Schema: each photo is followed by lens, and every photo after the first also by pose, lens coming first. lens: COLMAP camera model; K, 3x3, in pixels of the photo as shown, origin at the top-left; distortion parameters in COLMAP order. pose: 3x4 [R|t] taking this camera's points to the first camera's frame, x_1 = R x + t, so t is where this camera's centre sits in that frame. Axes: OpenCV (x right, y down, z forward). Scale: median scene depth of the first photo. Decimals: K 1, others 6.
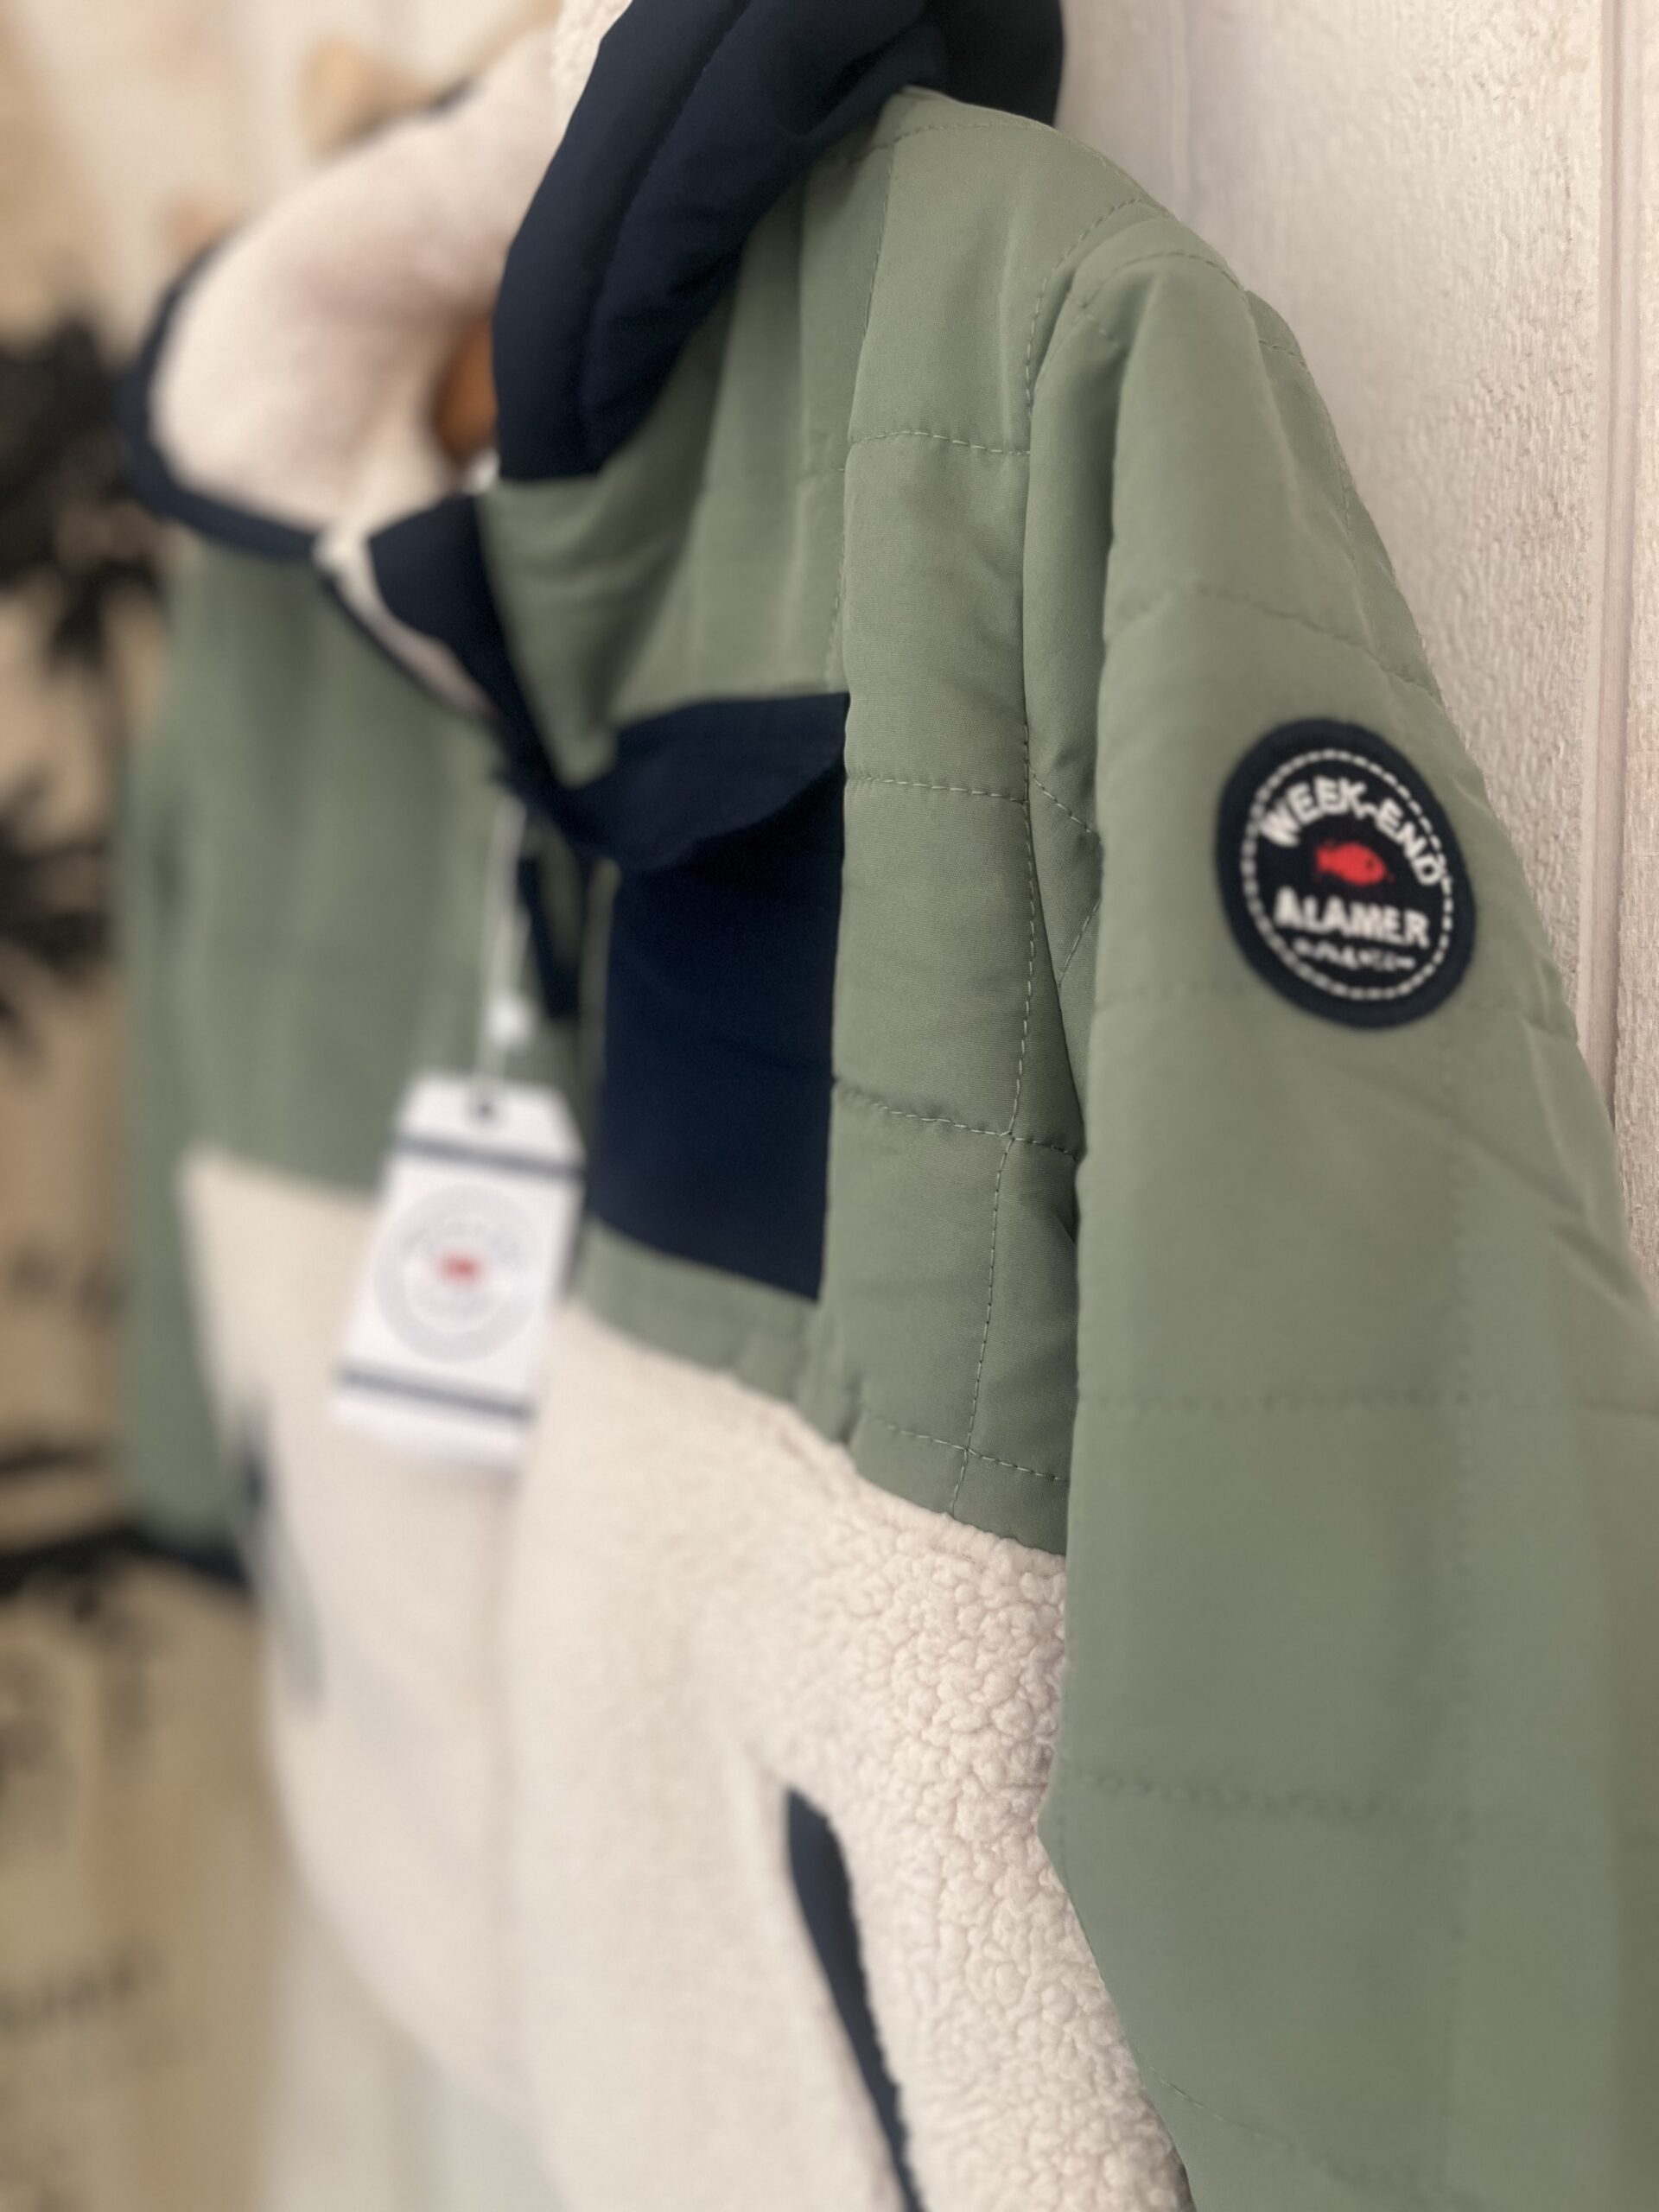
lens RADIAL K [[1700.6, 0, 811.8], [0, 1700.6, 1118.1], [0, 0, 1]] dist [0.041825, -0.079690]
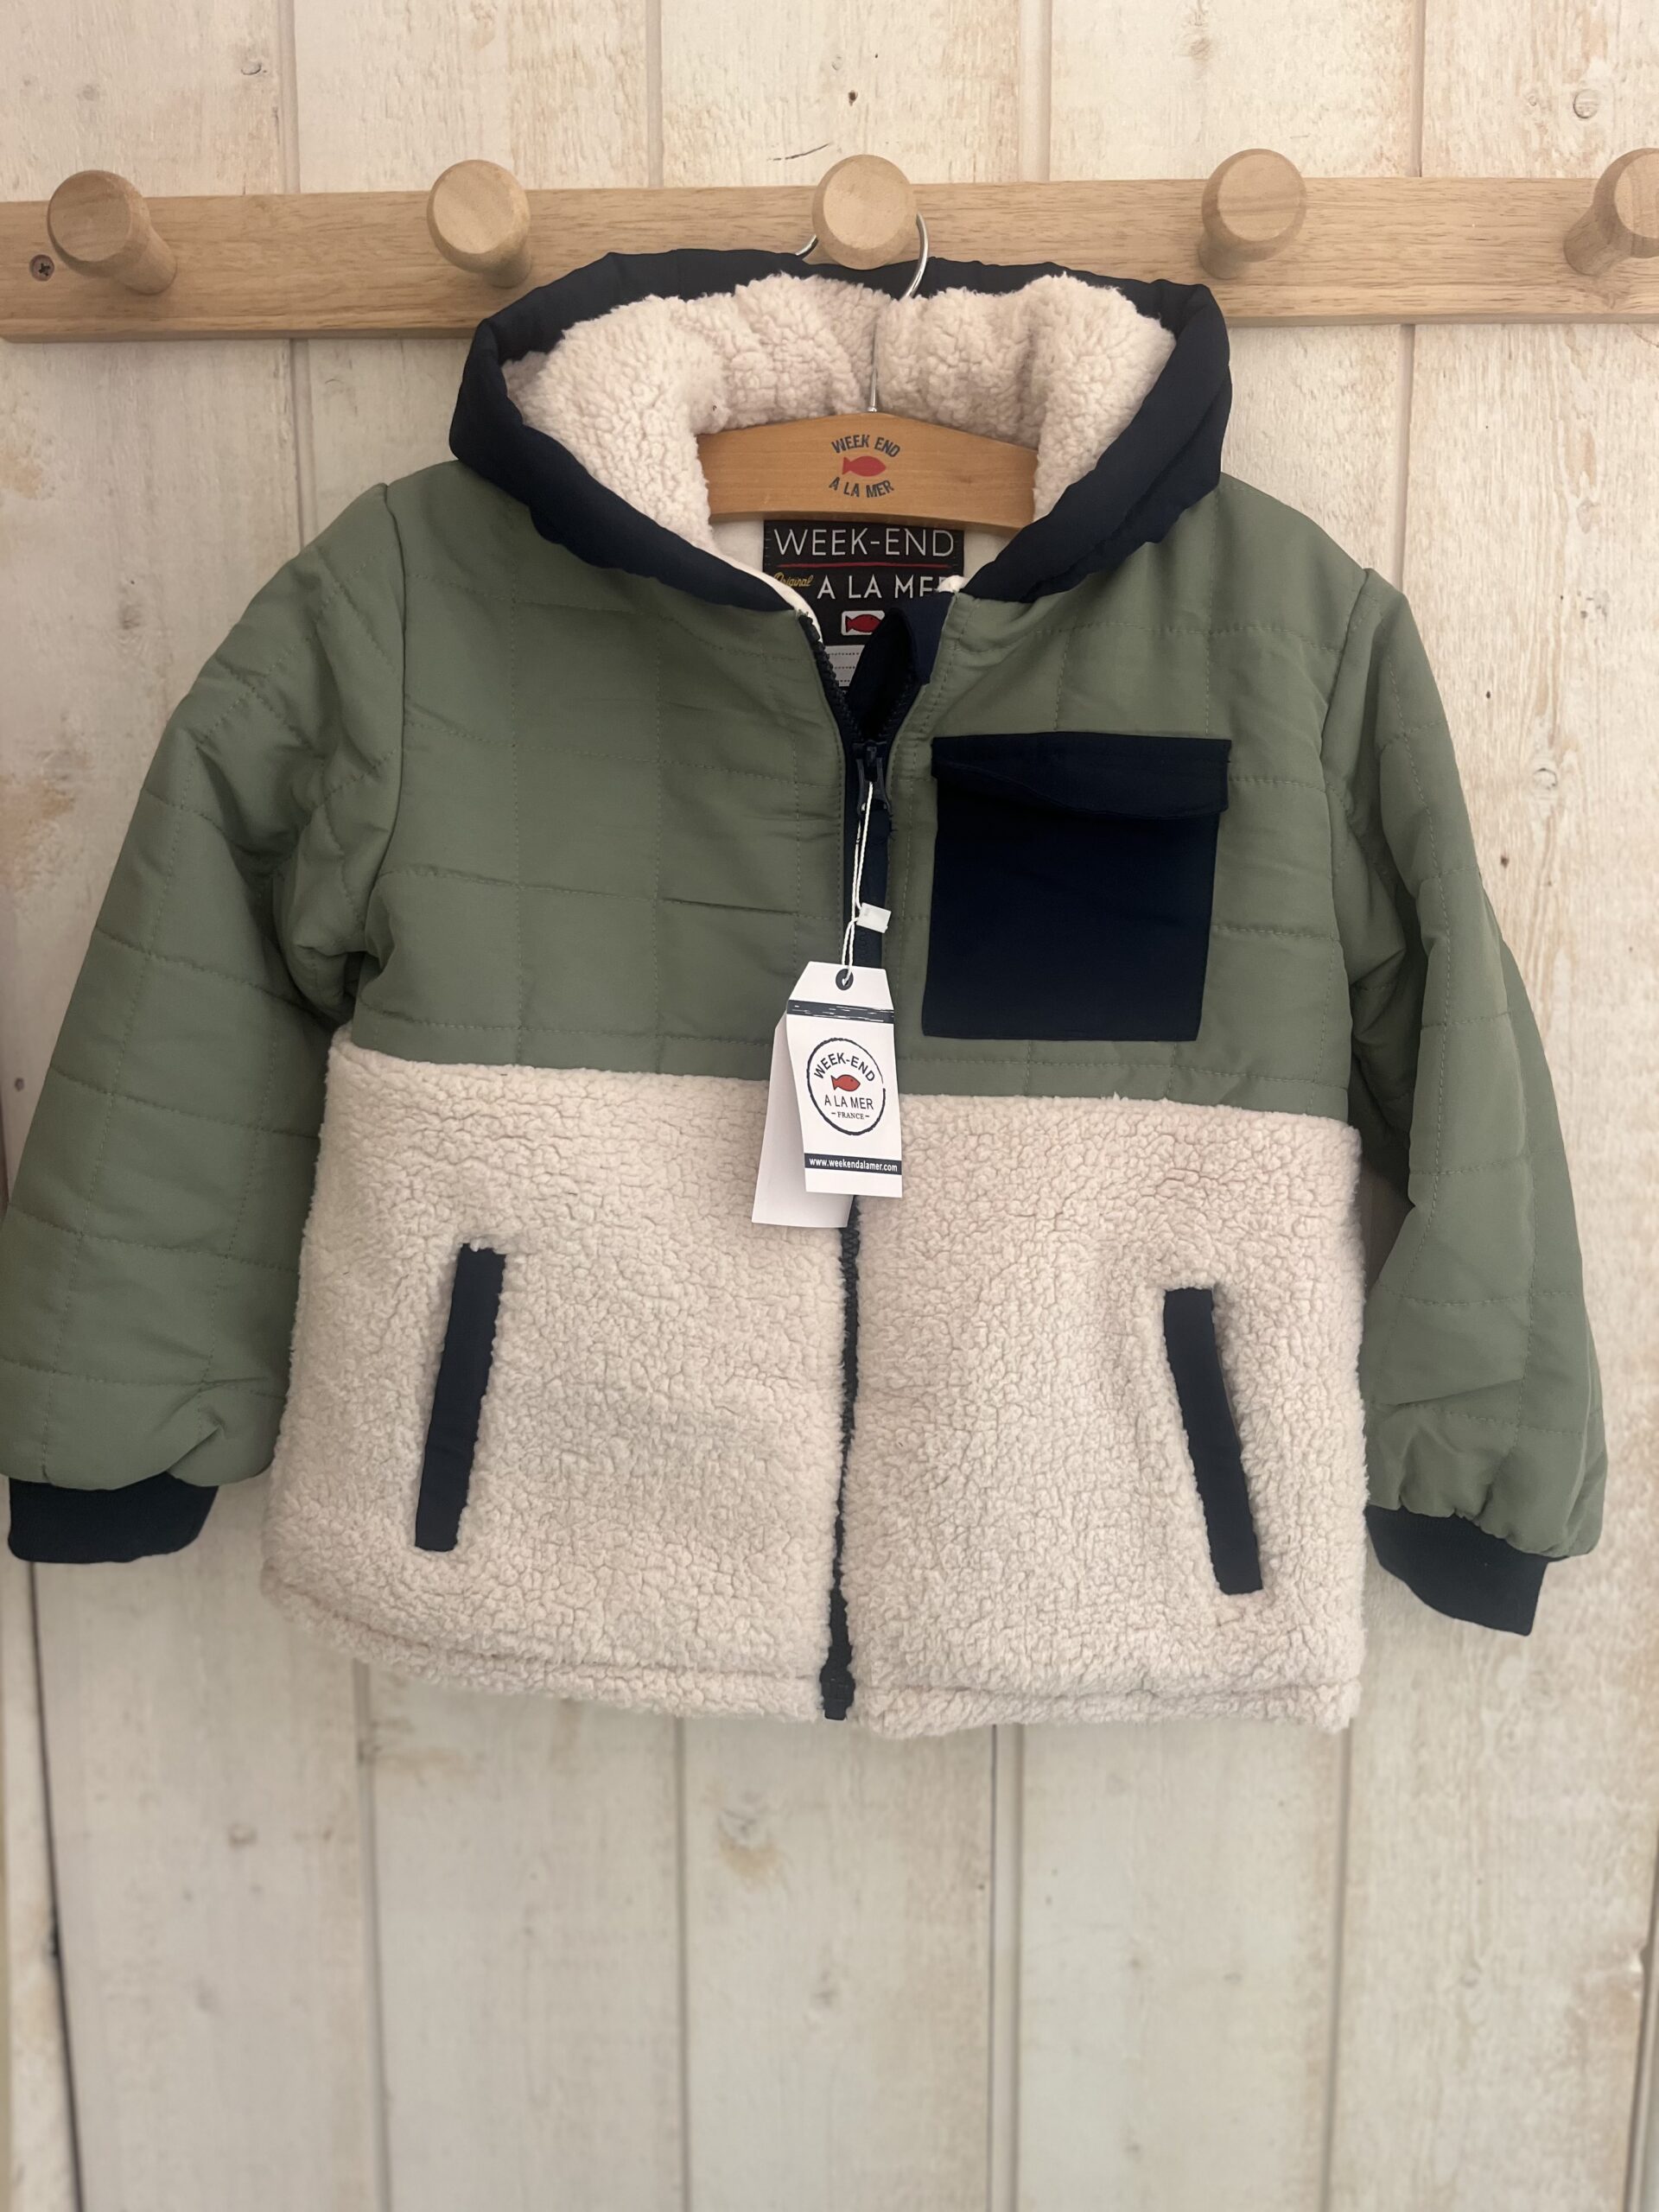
lens RADIAL K [[1700.6, 0, 828.0], [0, 1700.6, 1102.6], [0, 0, 1]] dist [0.041825, -0.079690]
pose [[0.615779, -0.081805, 0.783660, -2.046552], [0.107525, 0.994016, 0.019274, 0.107329], [-0.780547, 0.072395, 0.620890, 0.101387]]
